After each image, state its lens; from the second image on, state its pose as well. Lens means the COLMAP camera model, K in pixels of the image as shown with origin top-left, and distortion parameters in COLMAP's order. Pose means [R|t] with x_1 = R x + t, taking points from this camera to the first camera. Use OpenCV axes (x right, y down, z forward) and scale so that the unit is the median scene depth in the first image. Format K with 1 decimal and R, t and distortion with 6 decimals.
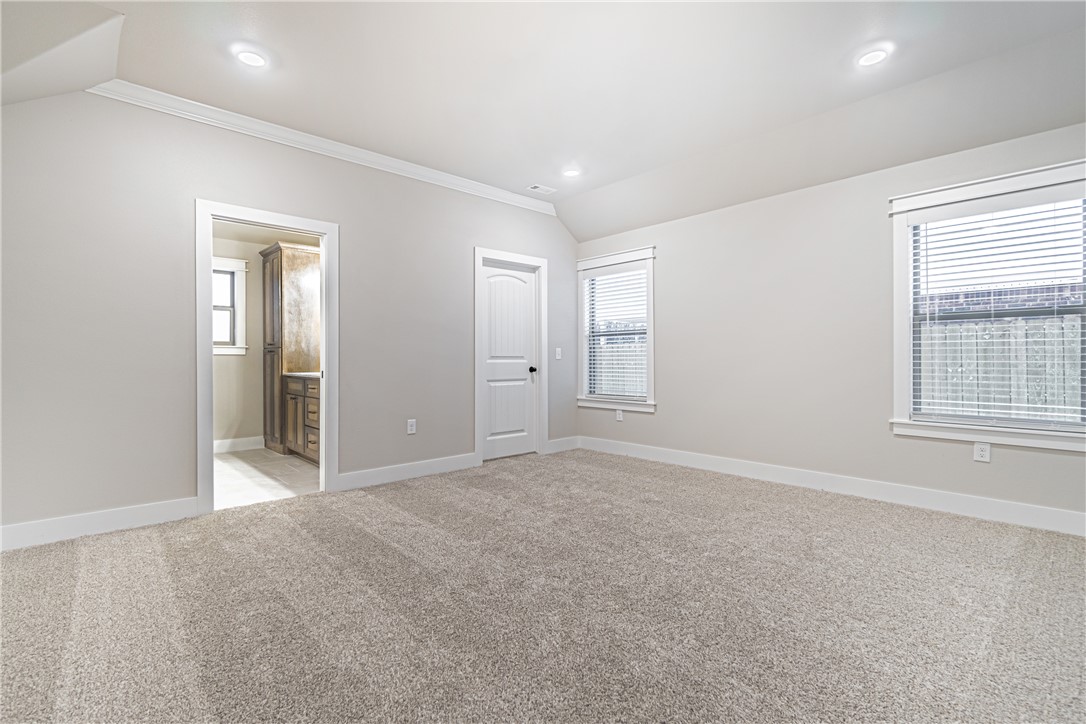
lens RADIAL K [[485.7, 0, 543.9], [0, 485.7, 359.6], [0, 0, 1]] dist [0.002285, 0.000377]
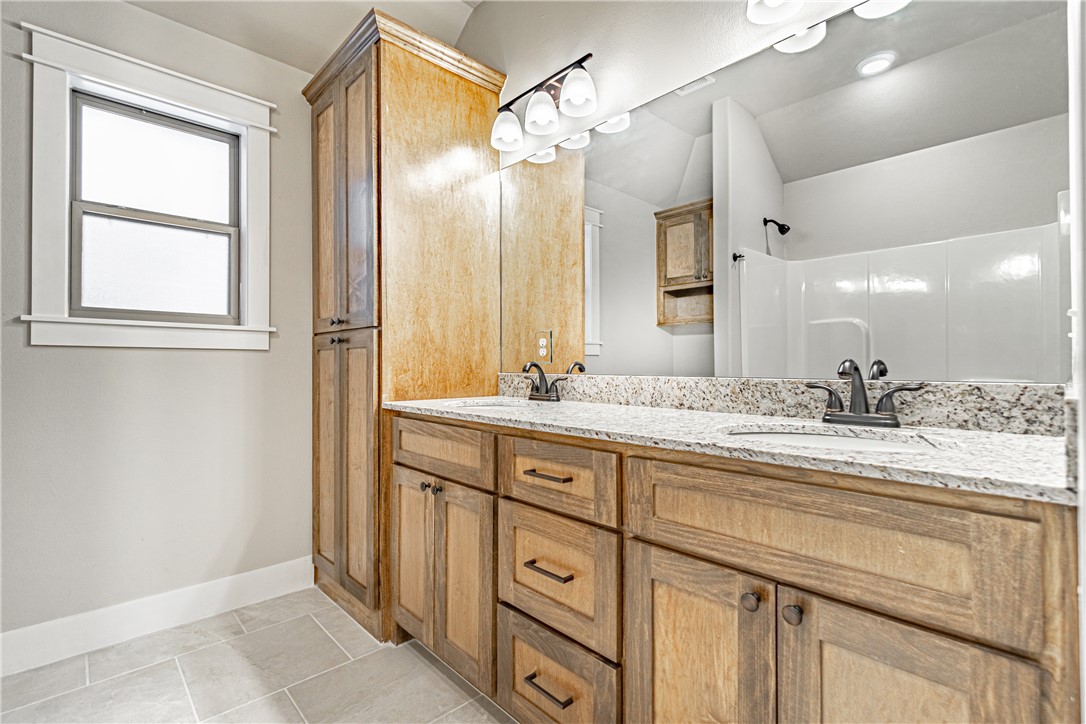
lens RADIAL K [[485.7, 0, 541.7], [0, 485.7, 363.3], [0, 0, 1]] dist [0.002285, 0.000377]
pose [[0.999985, 0.000209, -0.005501, -0.403777], [-0.000236, 0.999987, -0.004998, 0.002085], [0.005500, 0.004999, 0.999972, 0.629842]]
